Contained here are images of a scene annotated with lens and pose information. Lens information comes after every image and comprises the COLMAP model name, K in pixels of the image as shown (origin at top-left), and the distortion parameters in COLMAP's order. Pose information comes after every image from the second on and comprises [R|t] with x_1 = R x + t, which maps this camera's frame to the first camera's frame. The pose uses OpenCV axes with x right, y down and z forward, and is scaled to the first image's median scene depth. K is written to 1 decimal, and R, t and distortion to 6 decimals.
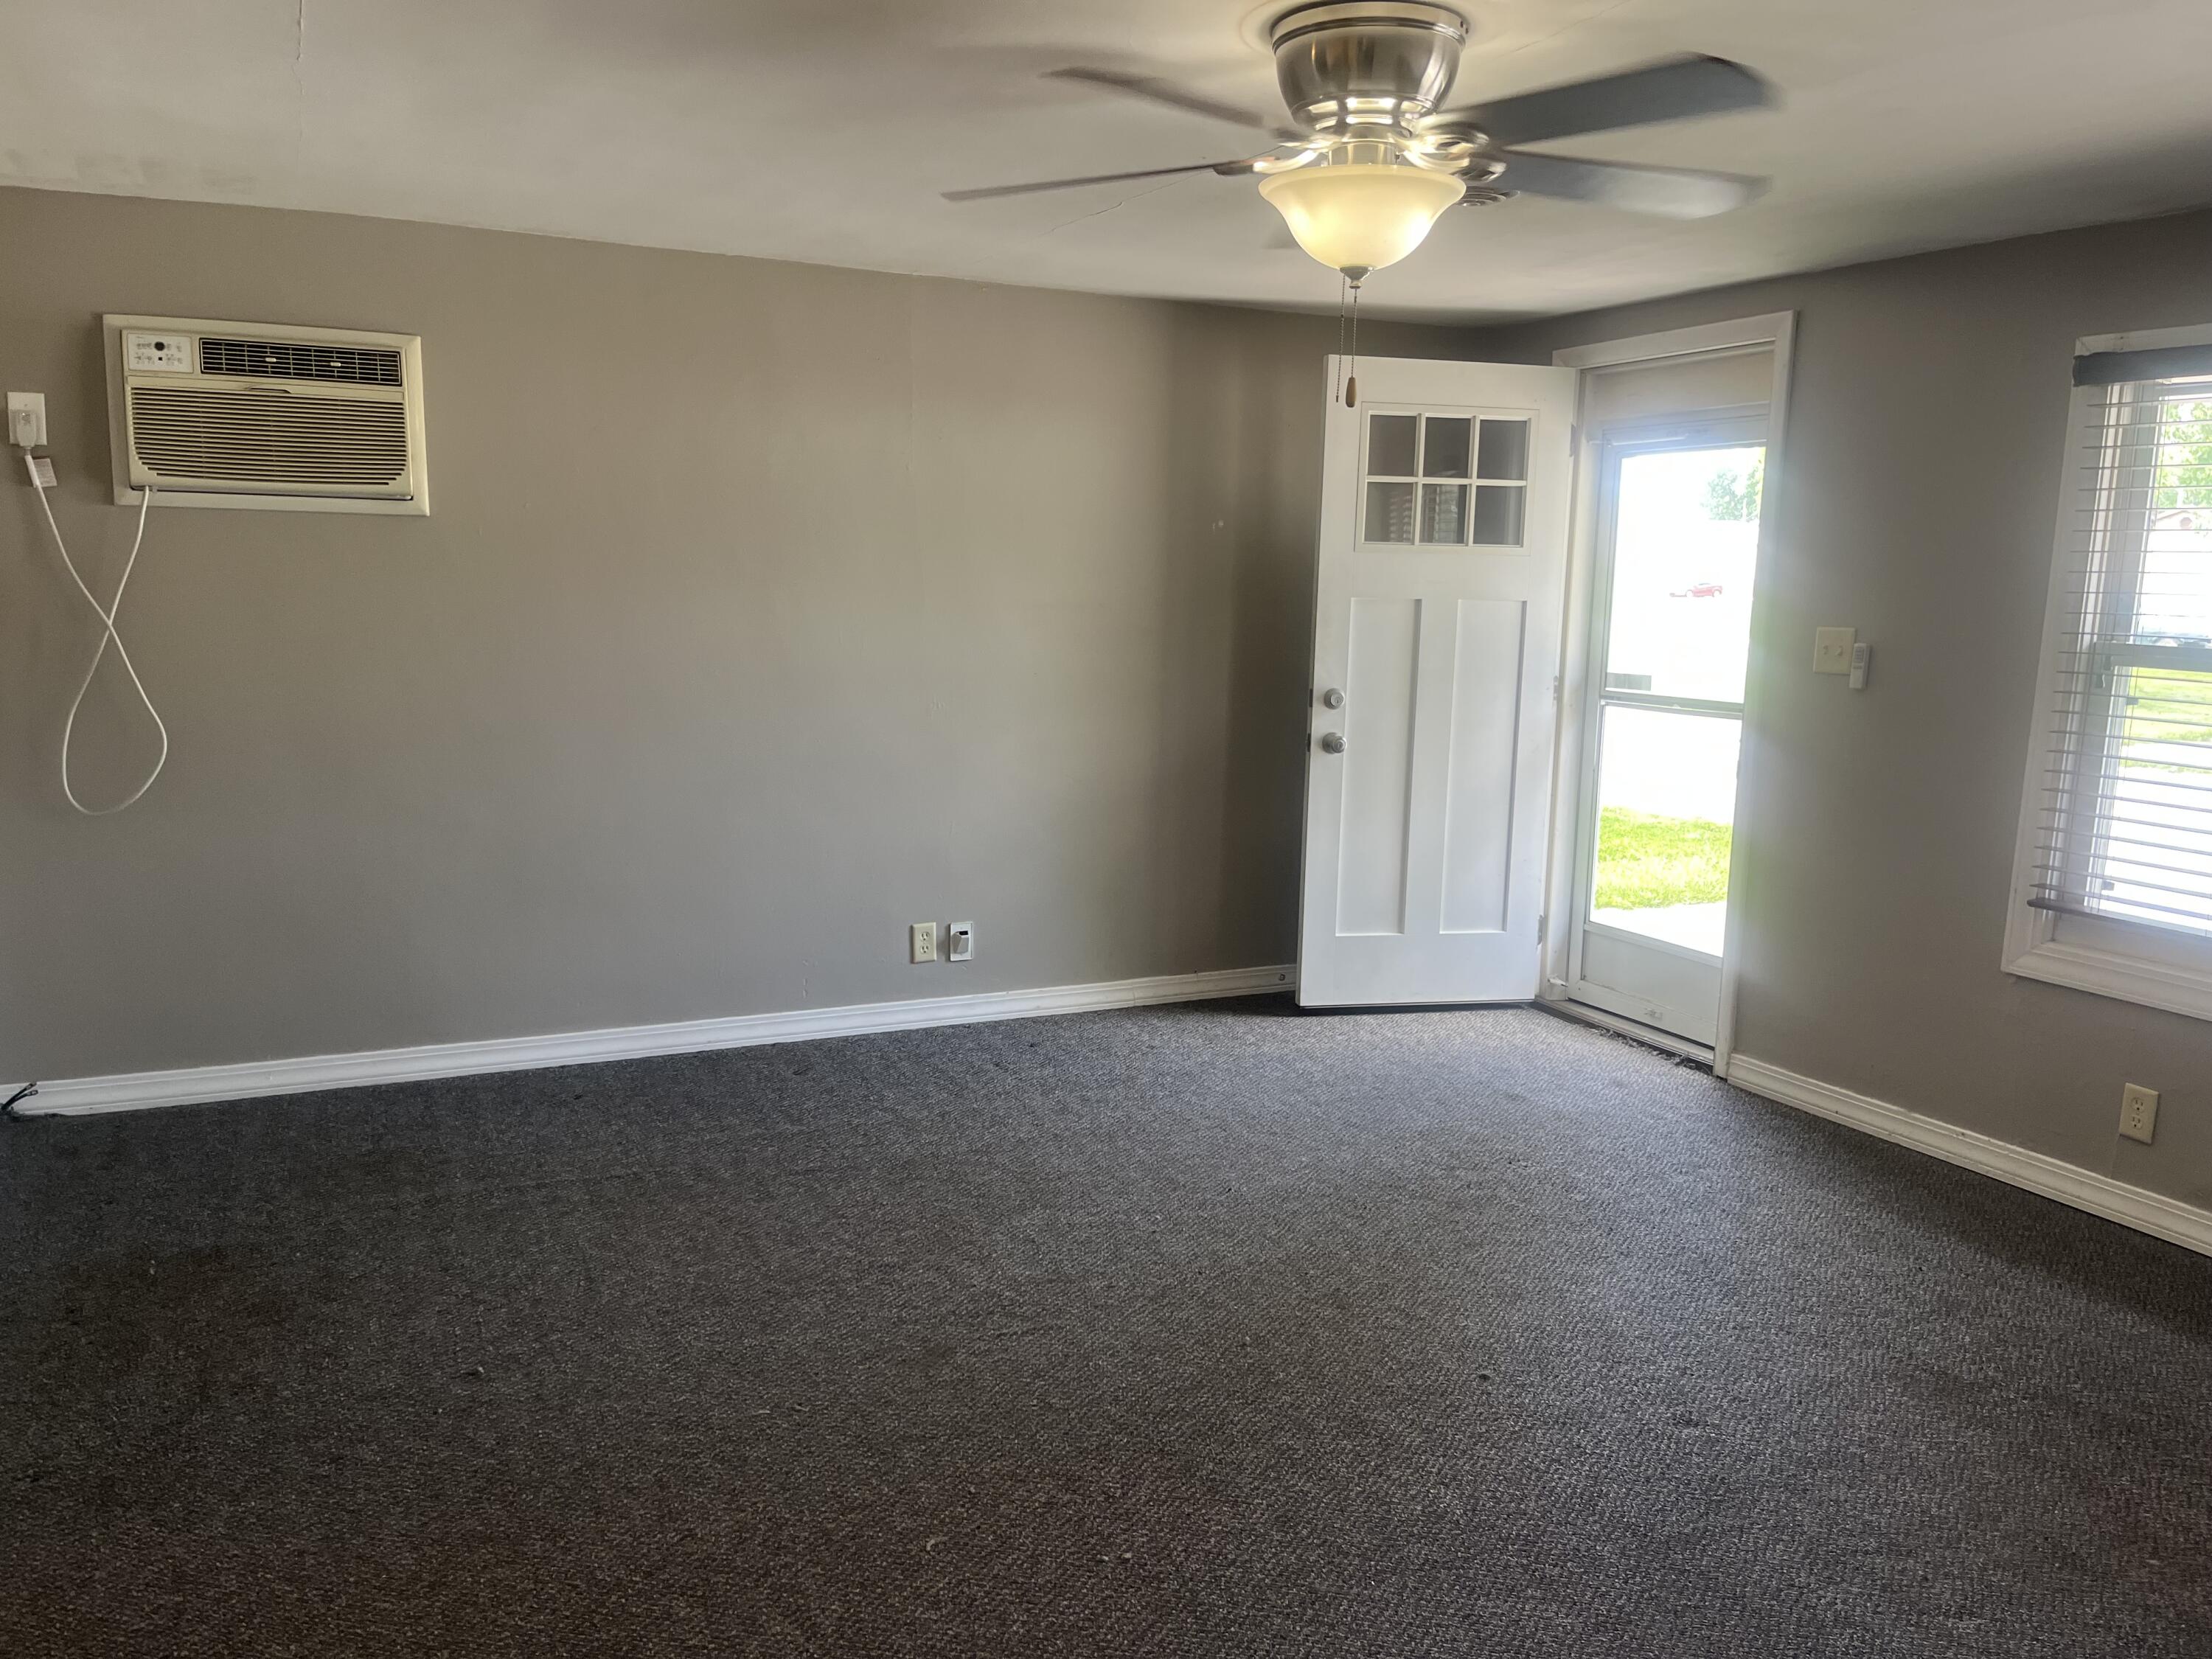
lens RADIAL K [[1683.3, 0, 1117.9], [0, 1683.3, 838.7], [0, 0, 1]] dist [0.079013, -0.112864]
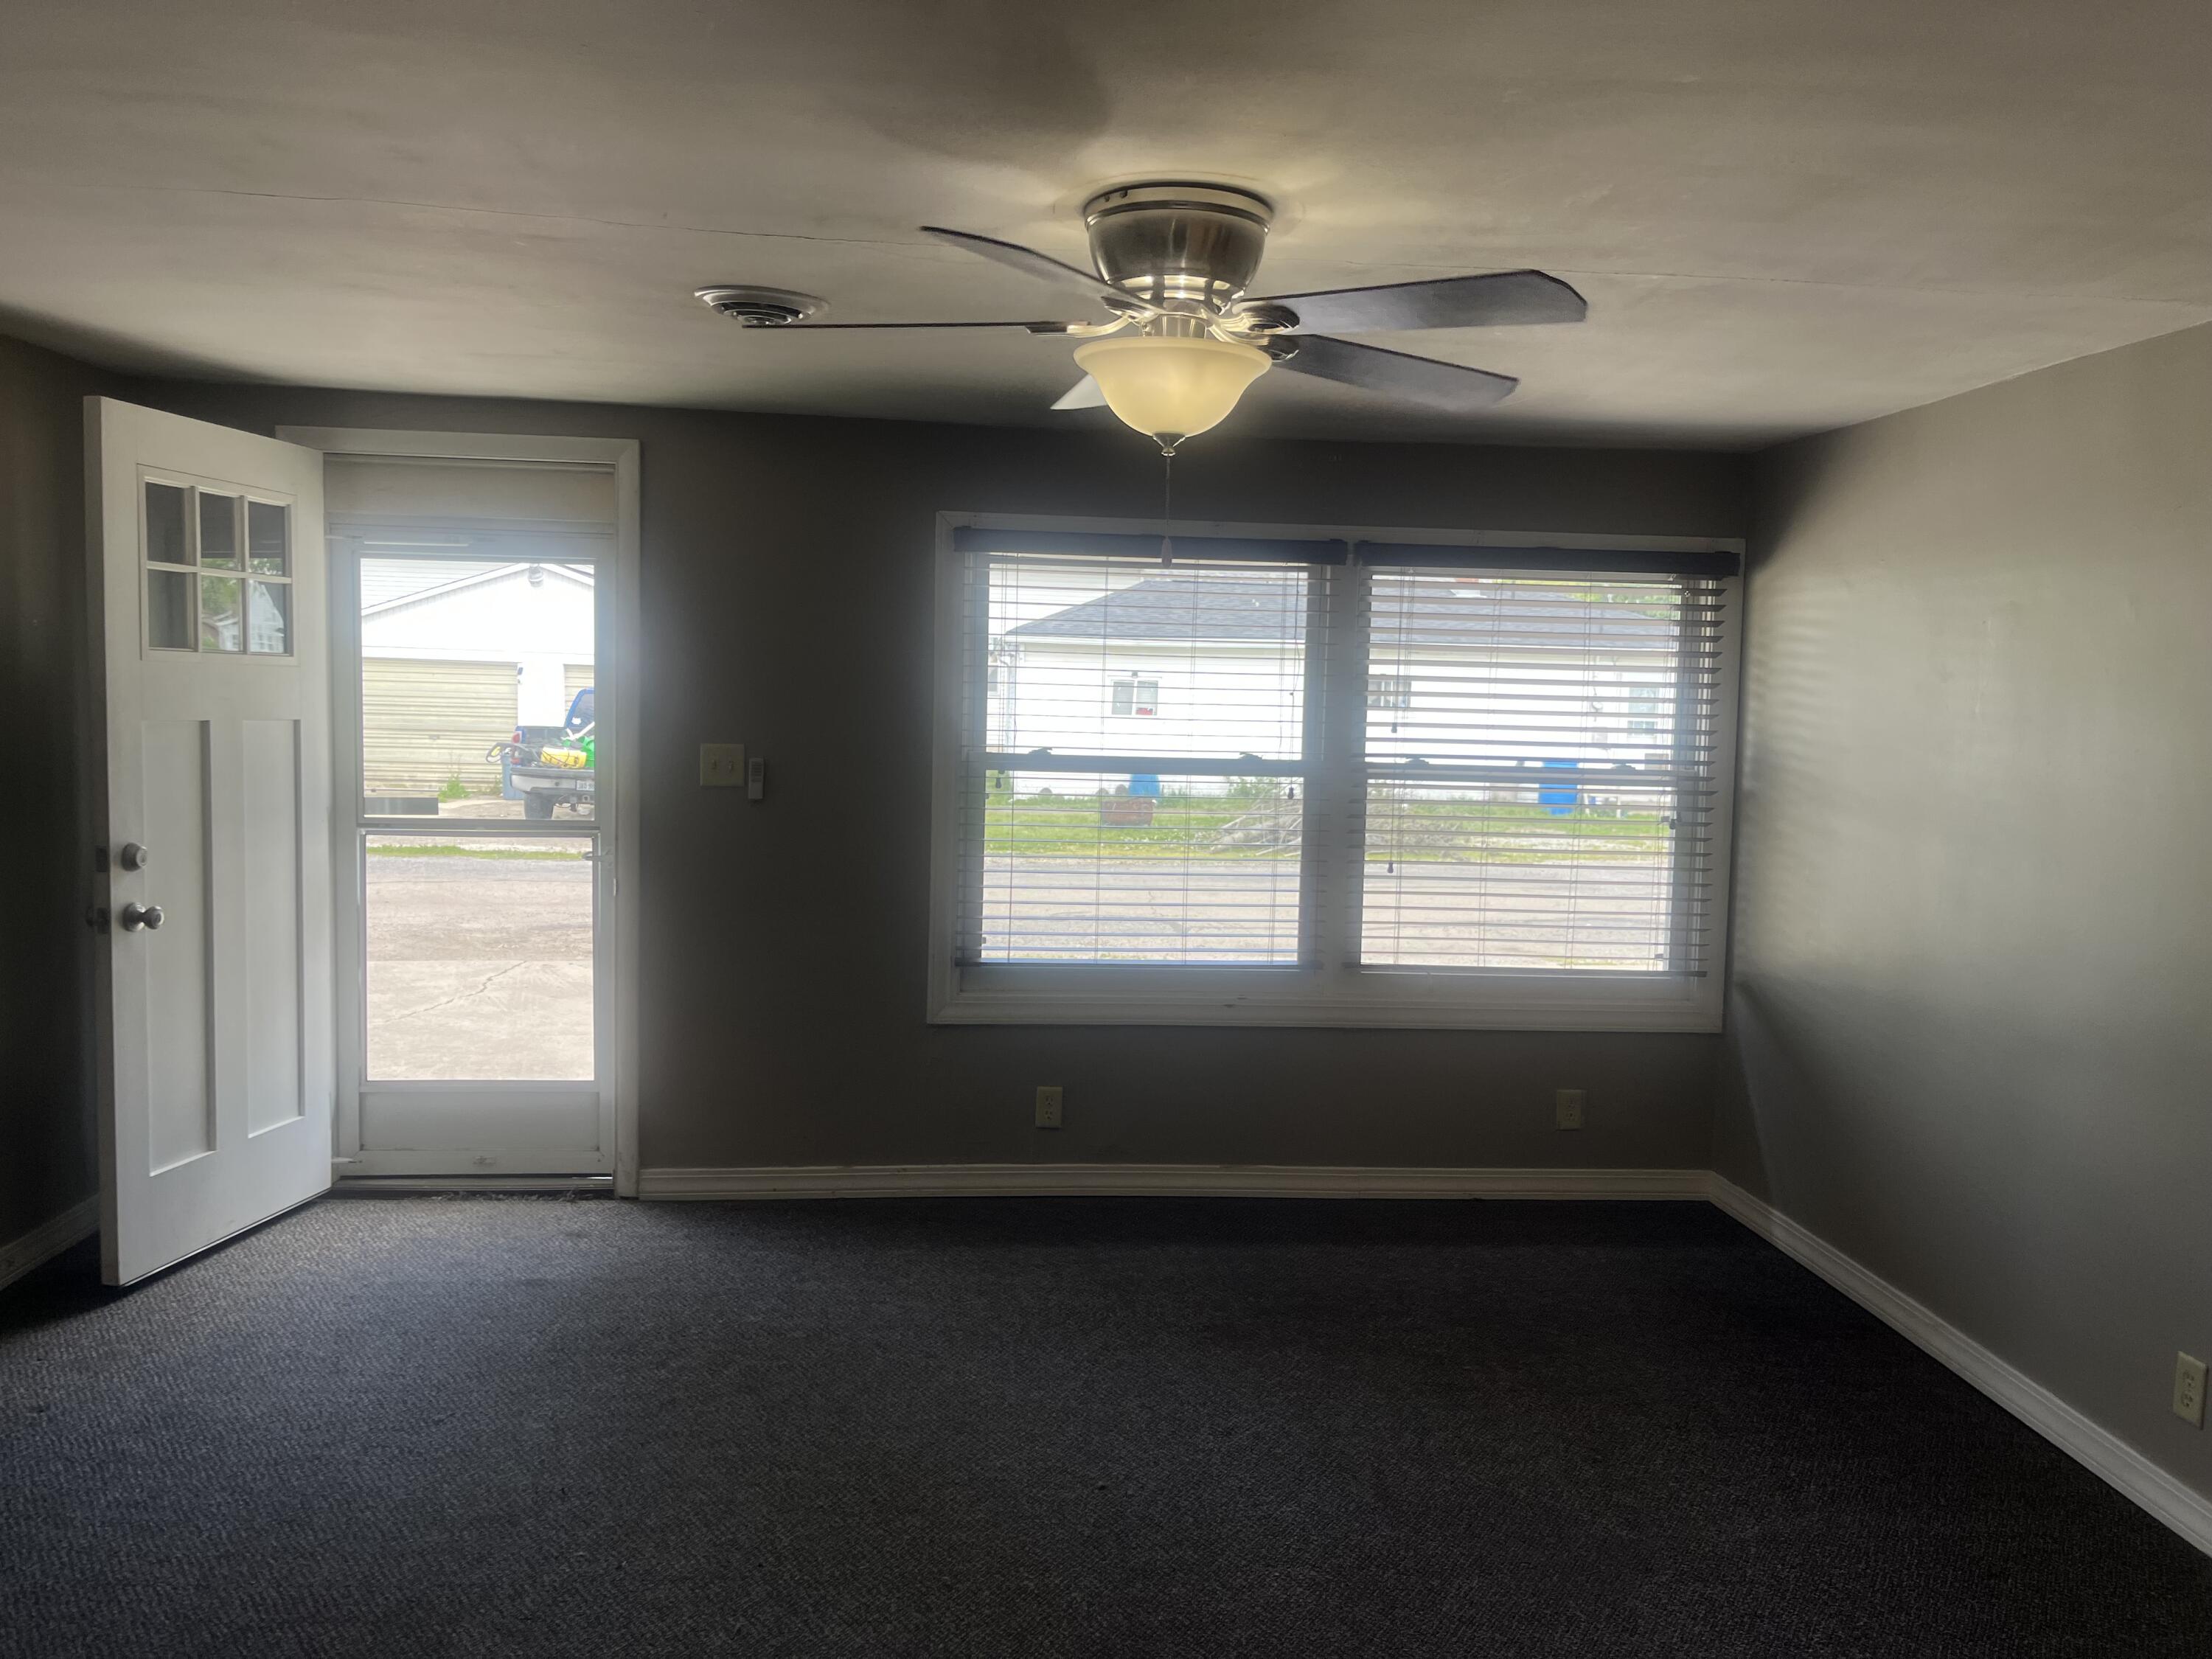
lens RADIAL K [[1683.3, 0, 1110.3], [0, 1683.3, 828.3], [0, 0, 1]] dist [0.079013, -0.112864]
pose [[0.352573, -0.084845, 0.931930, -0.447179], [0.127058, 0.990999, 0.042153, -0.078319], [-0.927118, 0.103547, 0.360180, 0.361803]]
